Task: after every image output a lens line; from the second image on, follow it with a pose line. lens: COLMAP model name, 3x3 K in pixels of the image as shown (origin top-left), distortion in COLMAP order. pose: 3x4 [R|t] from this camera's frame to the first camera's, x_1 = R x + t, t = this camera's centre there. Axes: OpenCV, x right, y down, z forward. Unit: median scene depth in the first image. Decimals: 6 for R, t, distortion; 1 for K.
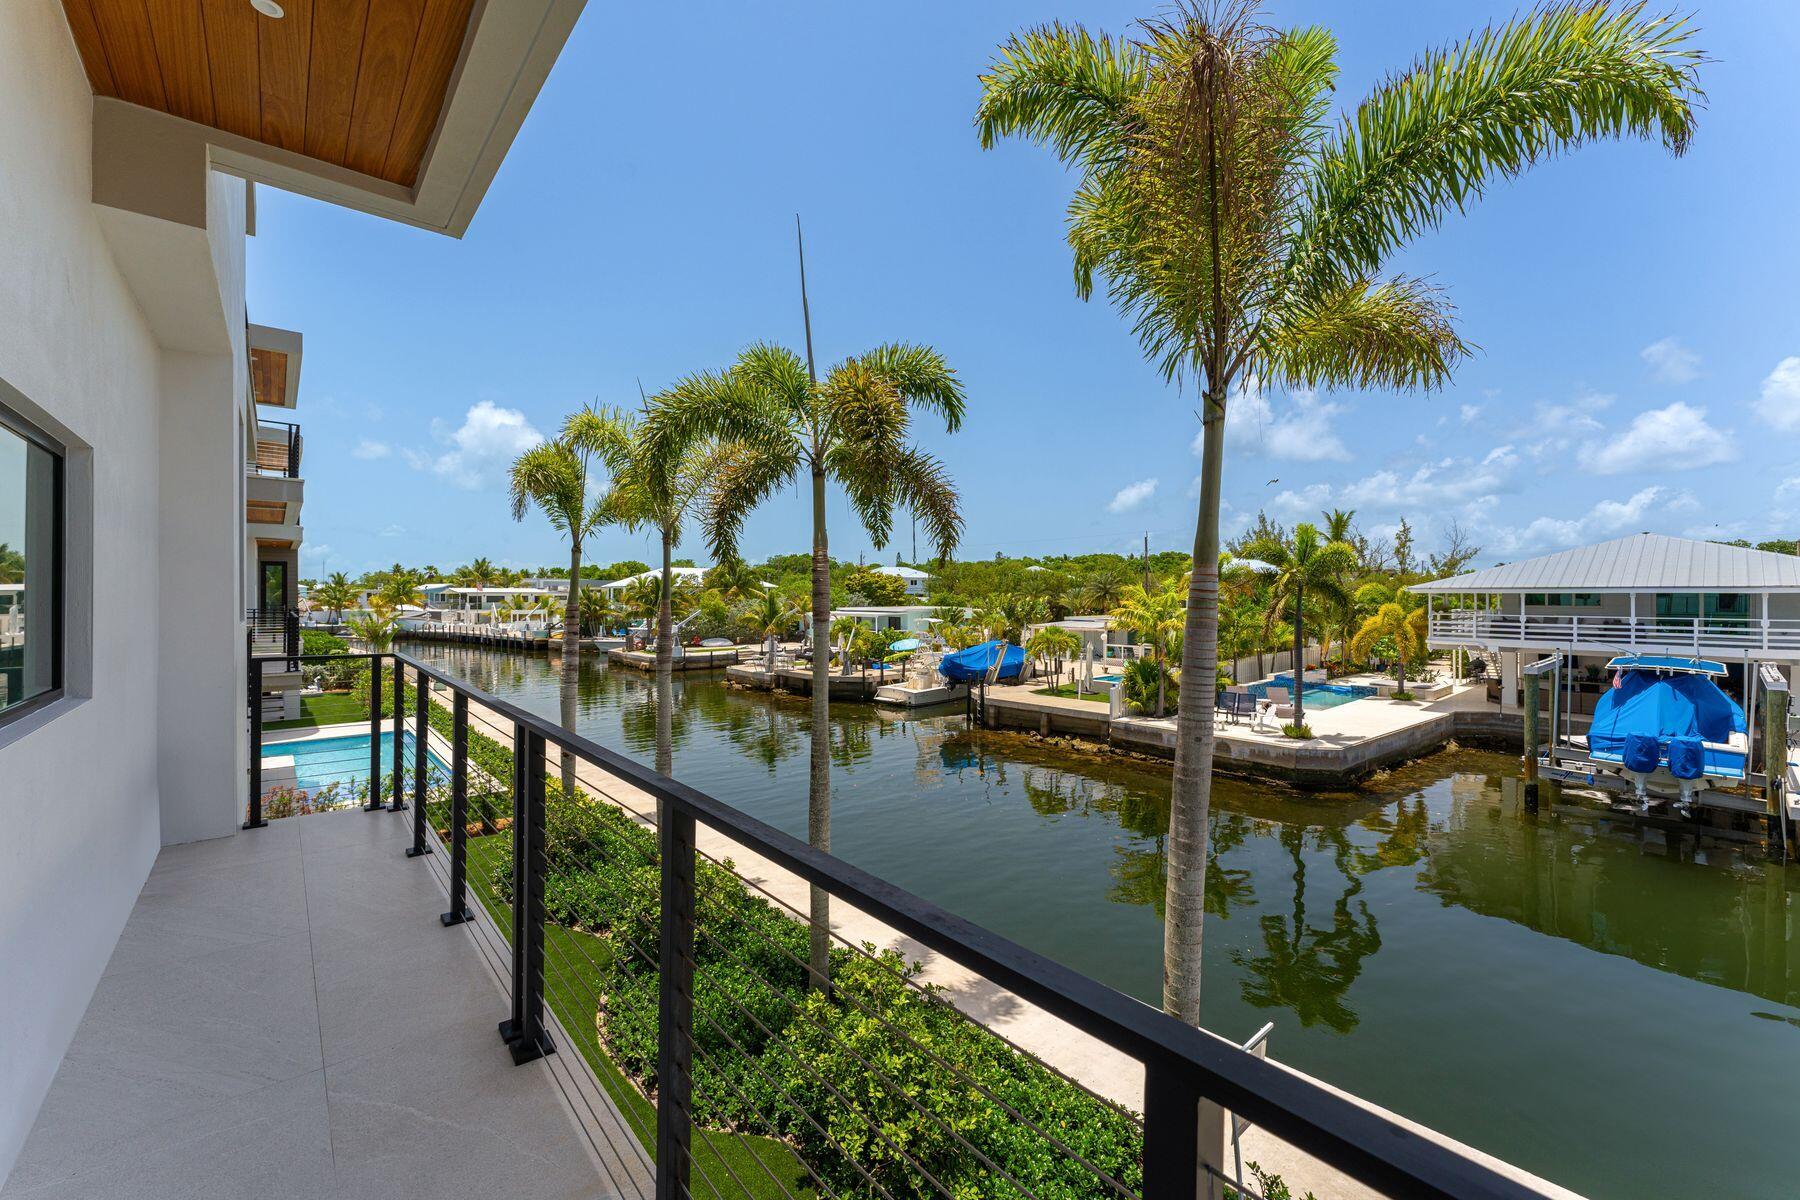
lens RADIAL K [[714.1, 0, 892.0], [0, 714.1, 591.1], [0, 0, 1]] dist [0.000687, 0.000281]
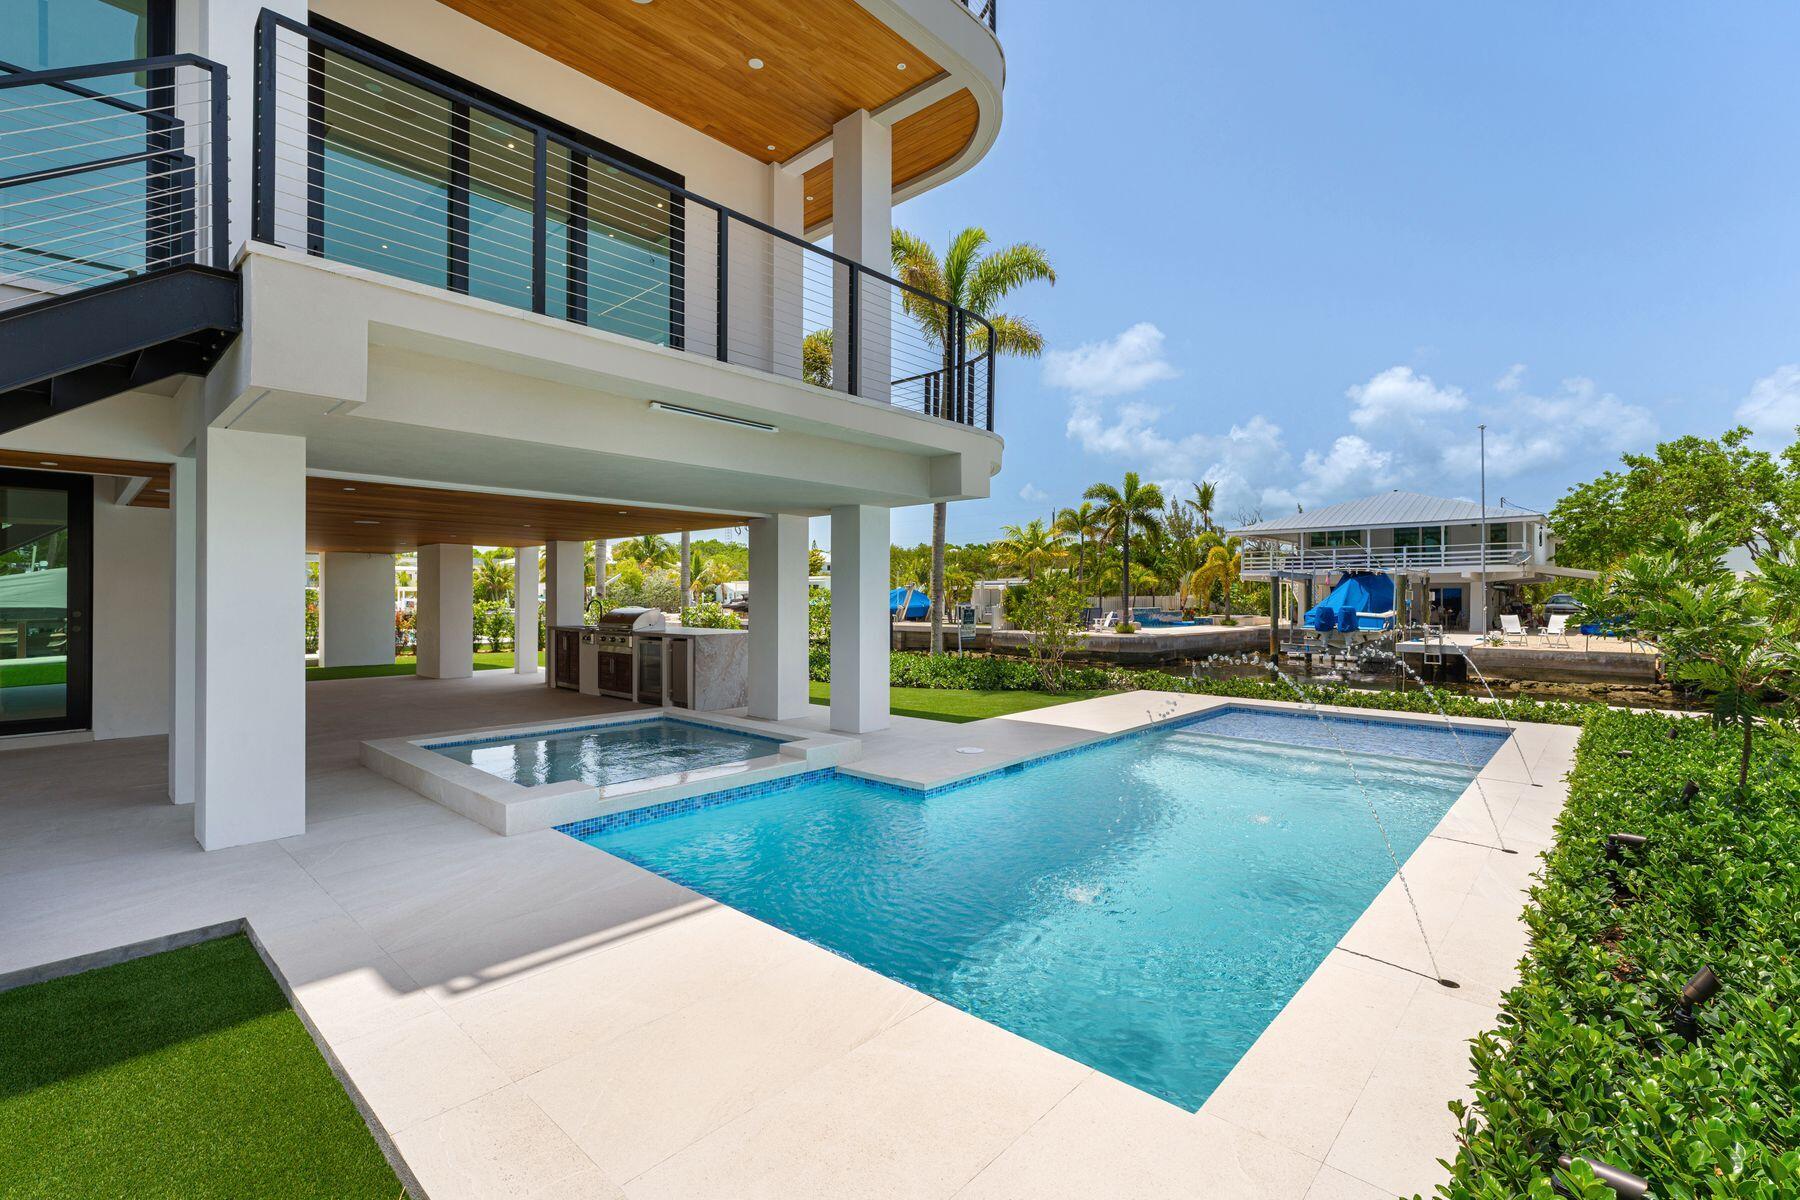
lens RADIAL K [[794.8, 0, 900.1], [0, 794.8, 593.3], [0, 0, 1]] dist [-0.000216, 0.000036]
pose [[0.993088, 0.002586, 0.117340, -0.018108], [-0.002542, 0.999997, -0.000520, 0.144100], [-0.117341, 0.000218, 0.993092, -0.442648]]
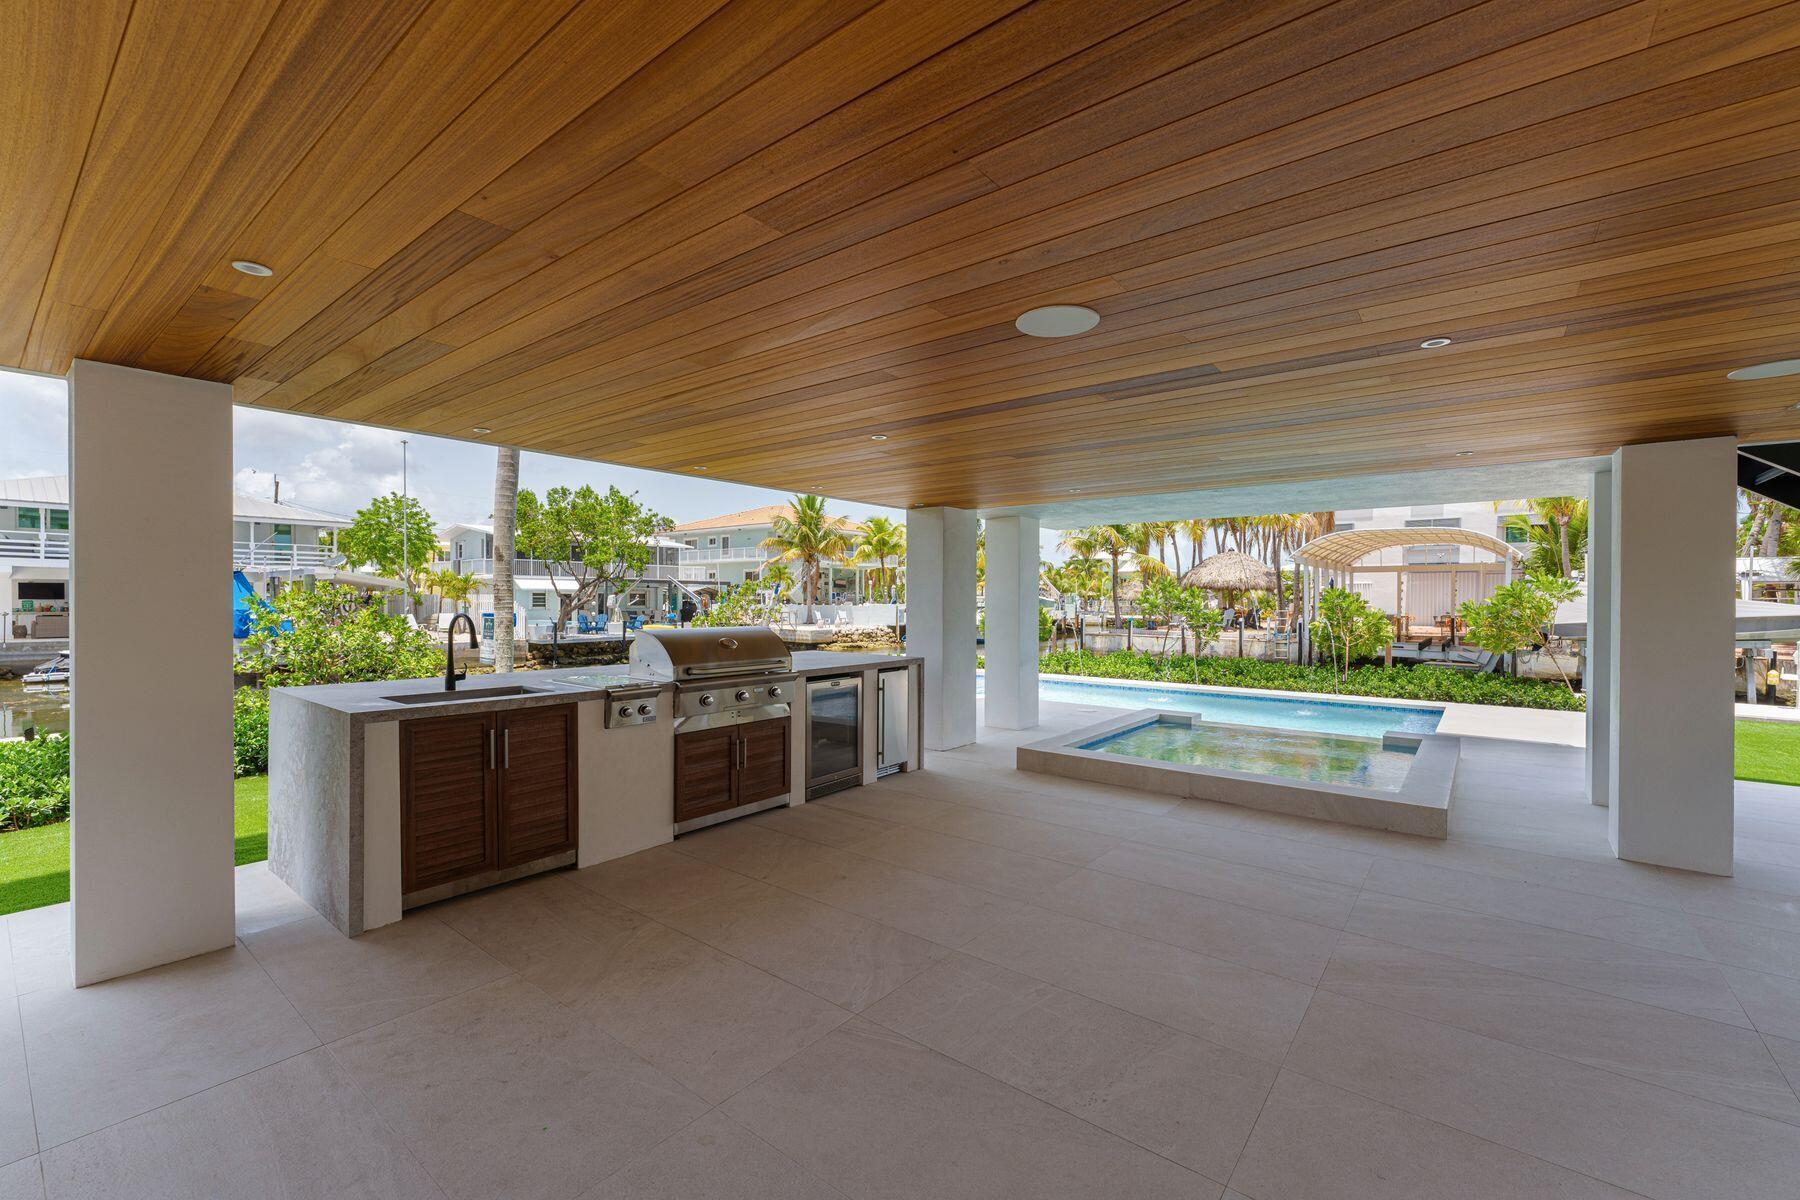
lens RADIAL K [[749.8, 0, 900.5], [0, 749.8, 609.3], [0, 0, 1]] dist [-0.001368, -0.000135]
pose [[-0.190504, -0.013046, 0.981600, -0.381846], [-0.006479, 0.999907, 0.012032, 0.145183], [-0.981665, -0.004068, -0.190570, 0.095931]]
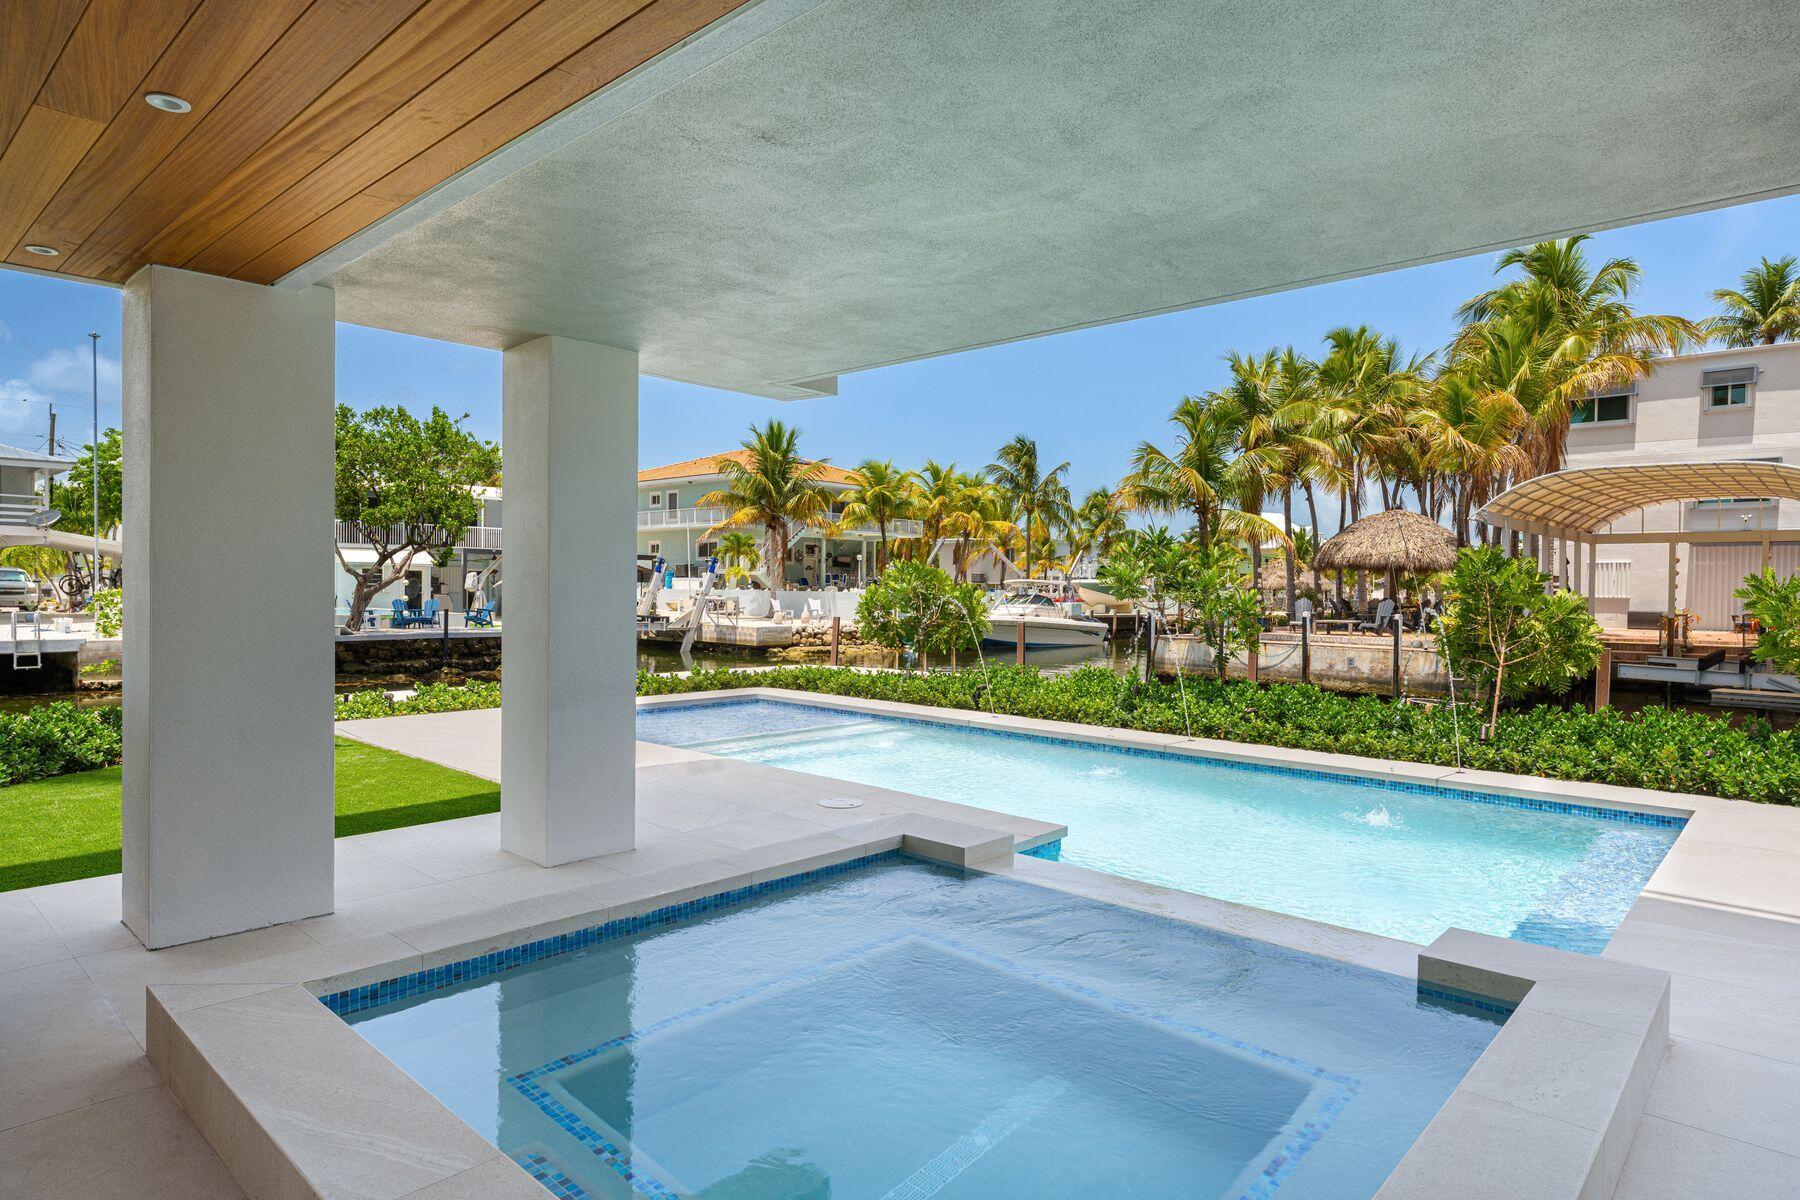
lens RADIAL K [[1023.8, 0, 899.9], [0, 1023.8, 601.5], [0, 0, 1]] dist [0.002226, 0.001357]
pose [[-0.117567, -0.015121, 0.992950, -0.229917], [-0.015080, 0.999796, 0.013440, 0.152694], [-0.992950, -0.013393, -0.117771, -0.090879]]
